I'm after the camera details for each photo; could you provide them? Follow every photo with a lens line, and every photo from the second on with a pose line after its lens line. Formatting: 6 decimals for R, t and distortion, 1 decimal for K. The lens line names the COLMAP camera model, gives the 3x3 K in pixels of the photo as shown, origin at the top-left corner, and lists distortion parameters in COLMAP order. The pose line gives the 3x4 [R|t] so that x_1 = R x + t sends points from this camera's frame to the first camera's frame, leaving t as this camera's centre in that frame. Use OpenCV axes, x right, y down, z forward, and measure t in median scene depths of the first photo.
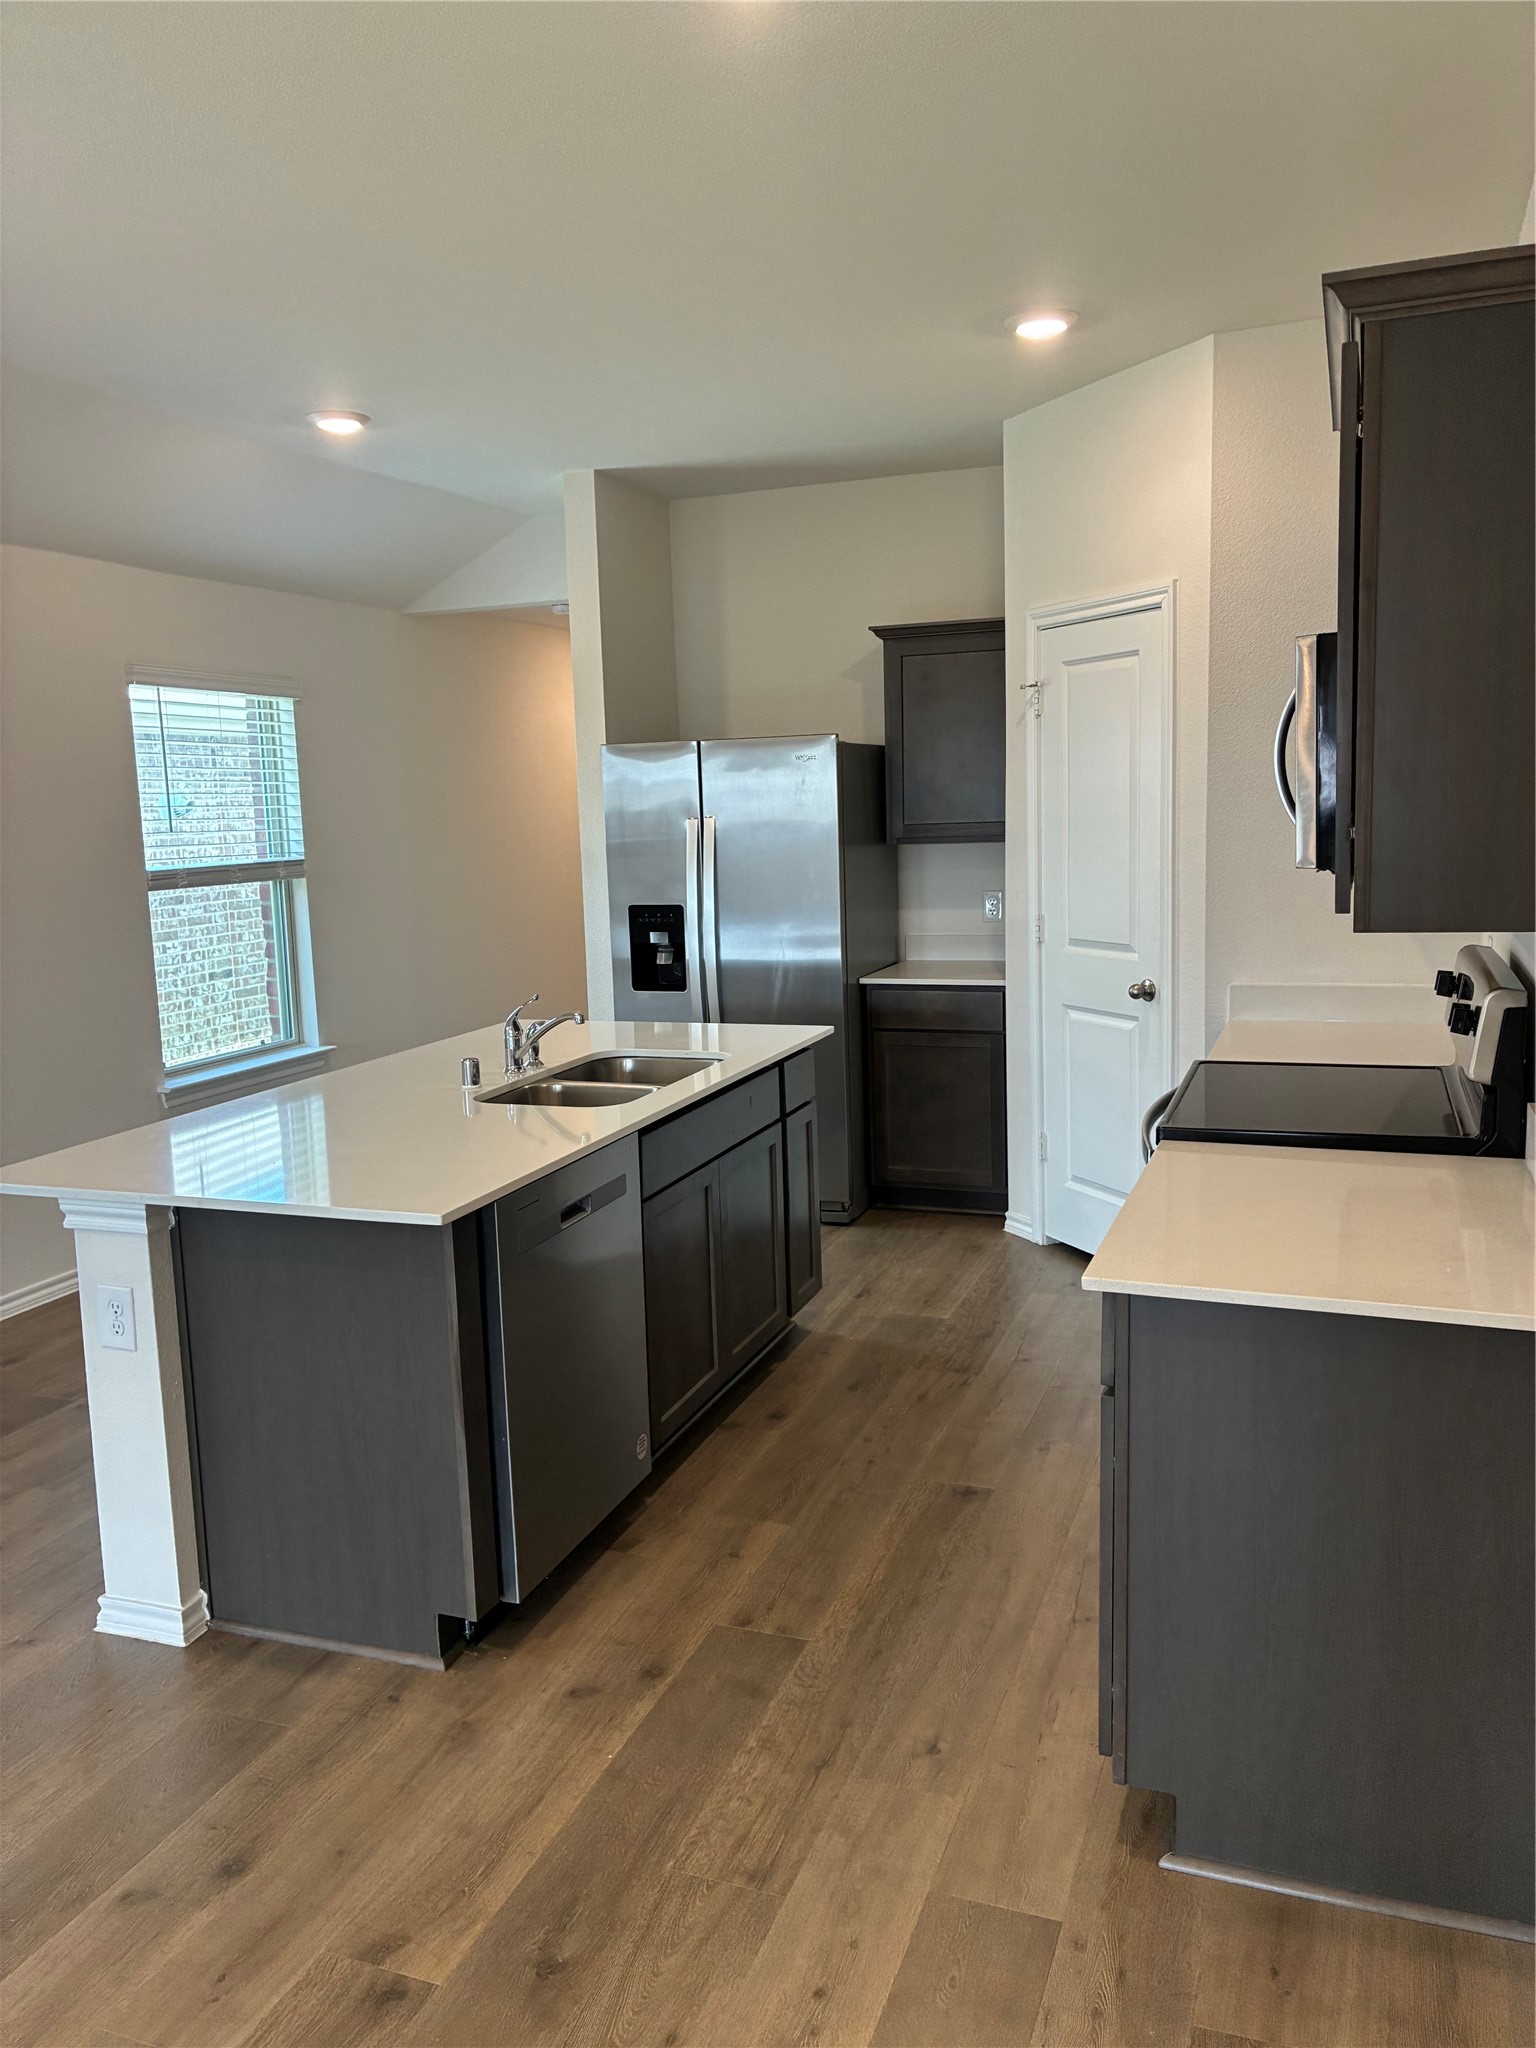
lens RADIAL K [[1584.4, 0, 777.3], [0, 1584.4, 1019.9], [0, 0, 1]] dist [0.045031, -0.001476]
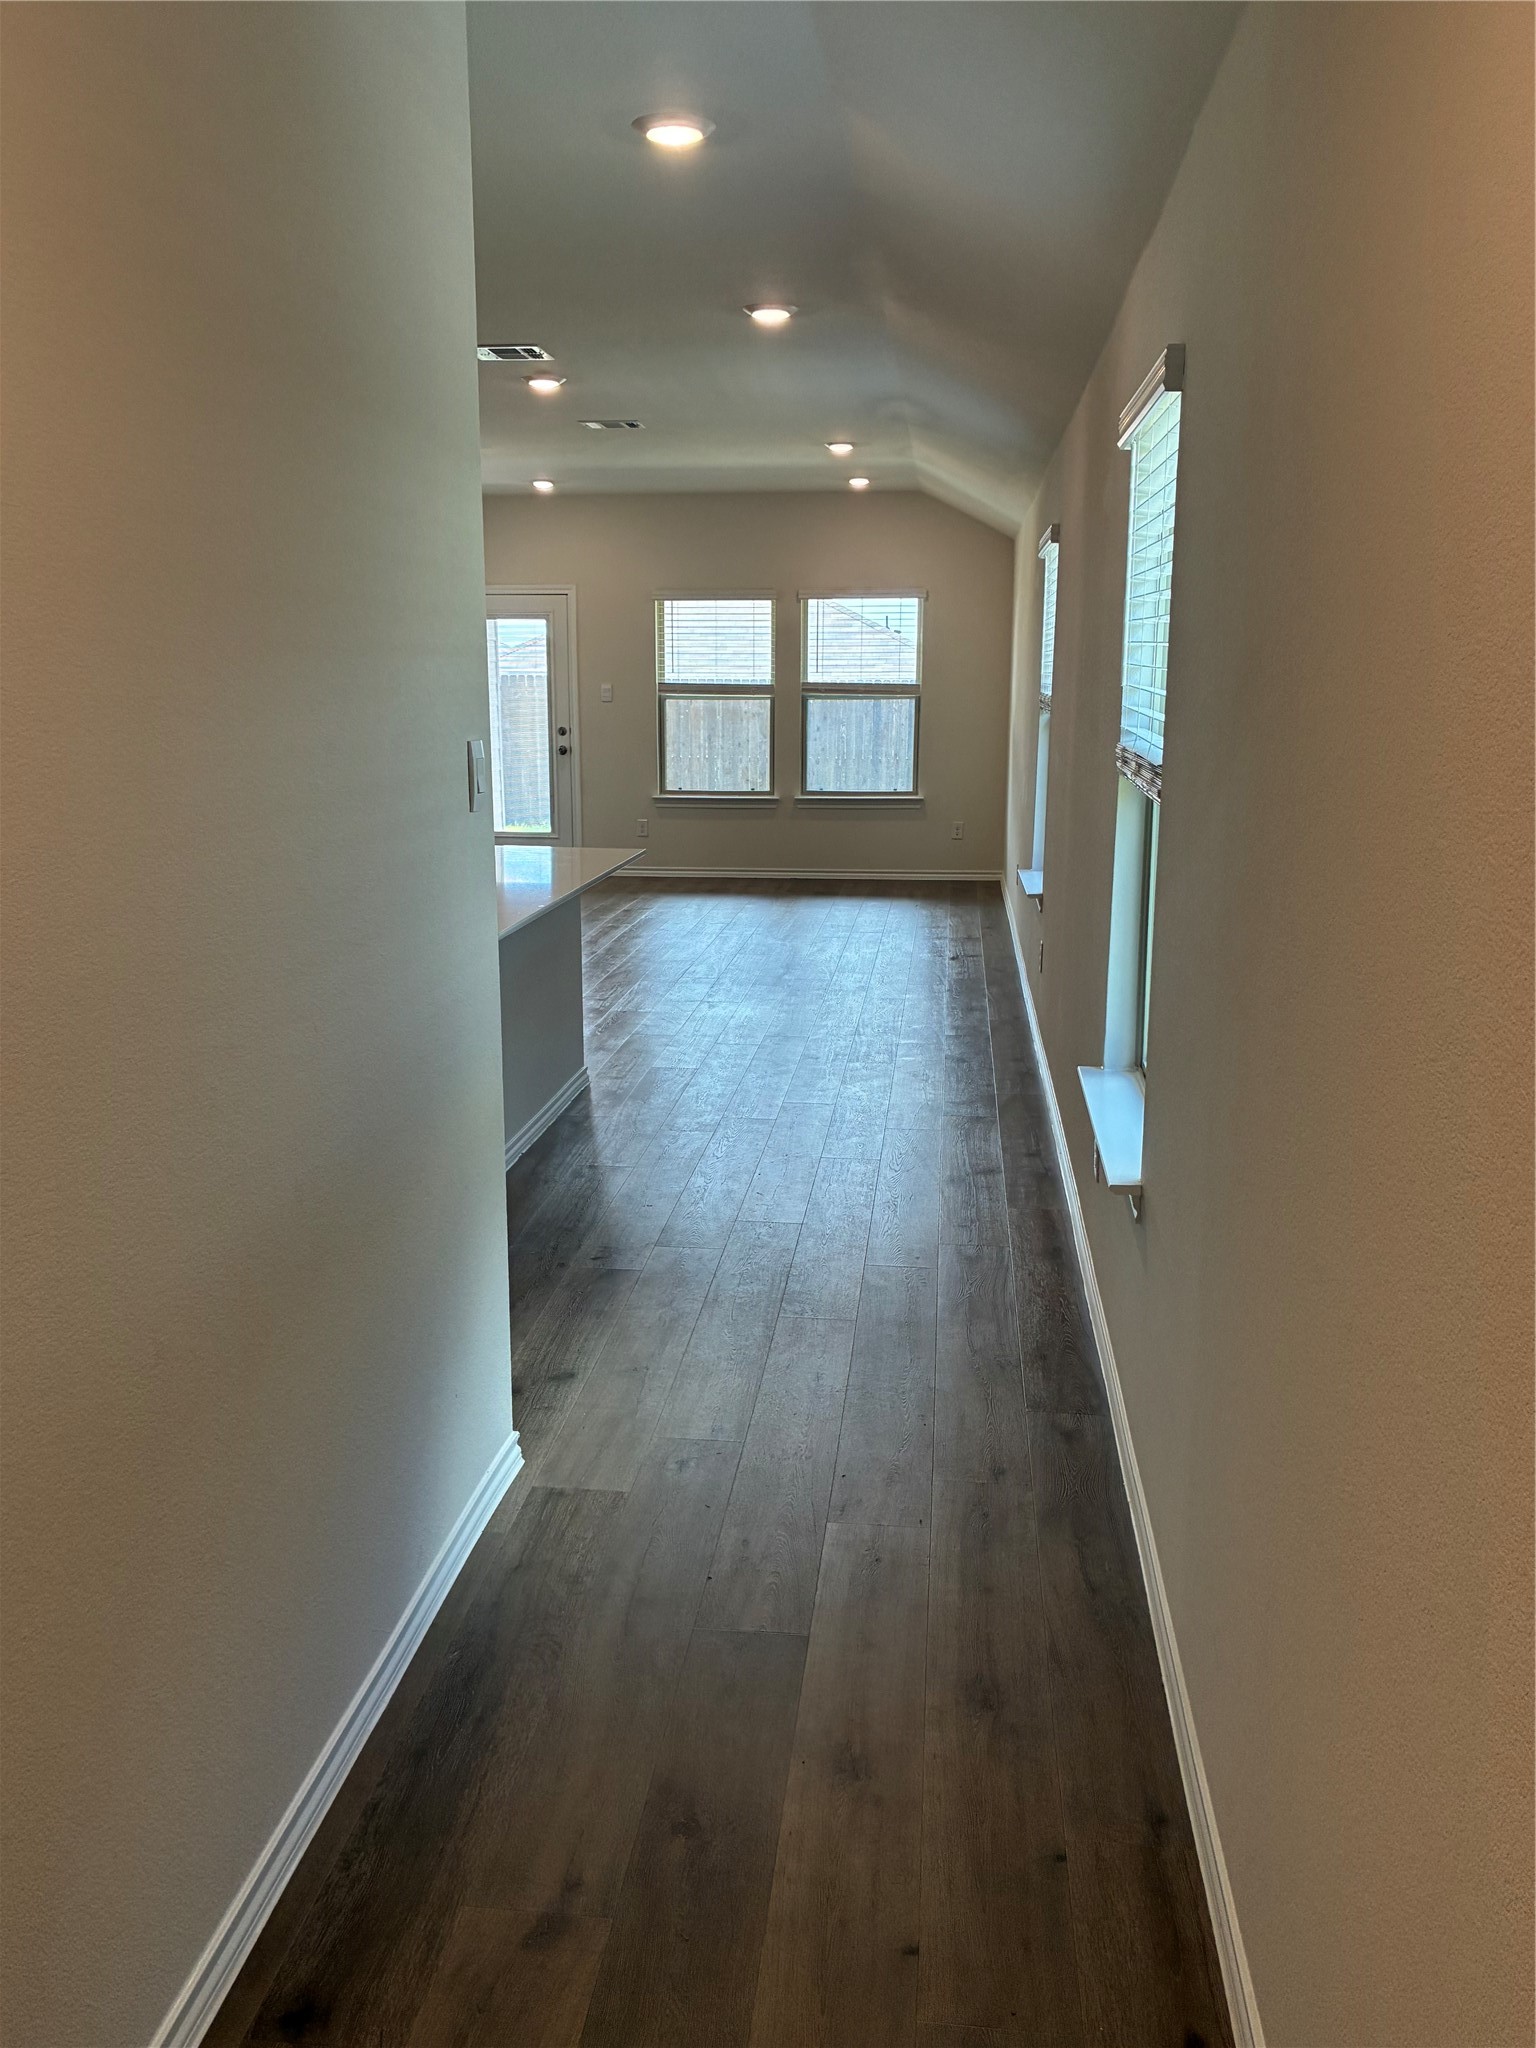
lens RADIAL K [[1724.8, 0, 748.2], [0, 1724.8, 1017.1], [0, 0, 1]] dist [0.102075, -0.172317]
pose [[-0.970660, 0.080918, -0.226432, 0.118657], [-0.001591, 0.939495, 0.342558, -0.296189], [0.240451, 0.332868, -0.911802, 2.105062]]
